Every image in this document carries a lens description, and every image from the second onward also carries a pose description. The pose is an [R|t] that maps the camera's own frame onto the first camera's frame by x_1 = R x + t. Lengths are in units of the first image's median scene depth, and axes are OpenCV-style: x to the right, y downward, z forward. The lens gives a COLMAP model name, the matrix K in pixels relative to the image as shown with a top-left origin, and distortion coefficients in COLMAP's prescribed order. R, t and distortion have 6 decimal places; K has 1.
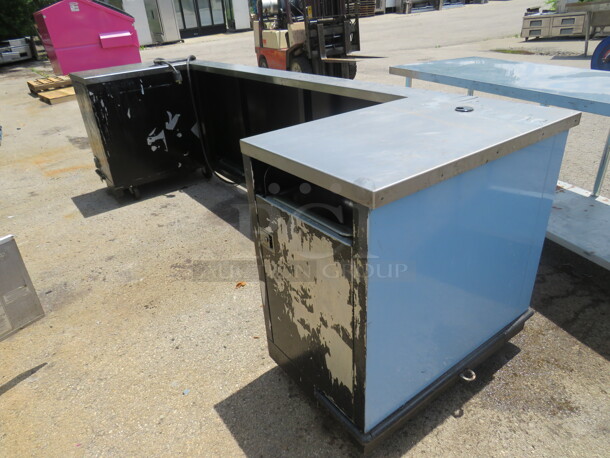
lens RADIAL K [[433.4, 0, 305.0], [0, 433.4, 229.0], [0, 0, 1]] dist [-0.007910, 0.002798]
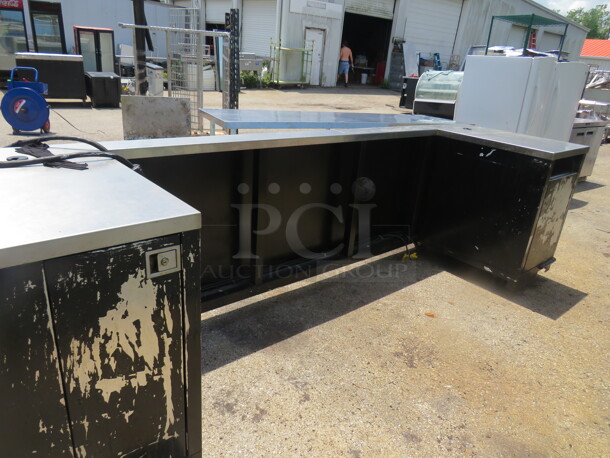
lens RADIAL K [[433.4, 0, 305.0], [0, 433.4, 229.0], [0, 0, 1]] dist [-0.007910, 0.002798]
pose [[-0.077451, -0.306712, 0.948646, -0.886597], [0.395354, 0.864047, 0.311638, -0.424601], [-0.915258, 0.399188, 0.054339, 0.929919]]
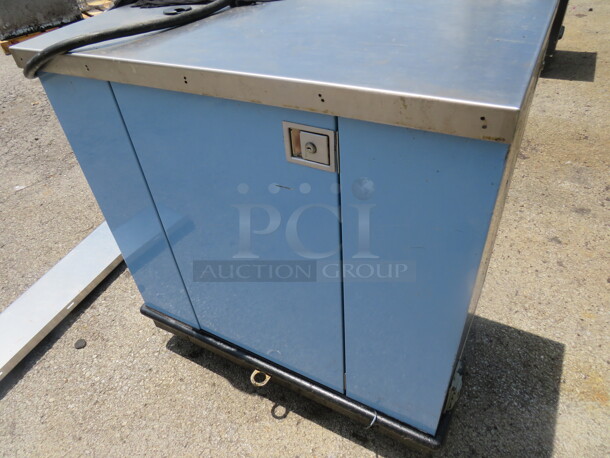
lens RADIAL K [[433.4, 0, 305.0], [0, 433.4, 229.0], [0, 0, 1]] dist [-0.007910, 0.002798]
pose [[-0.414347, -0.495969, 0.763106, -0.750801], [0.522388, 0.556994, 0.645653, -0.538186], [-0.745270, 0.666162, 0.028300, 1.242475]]
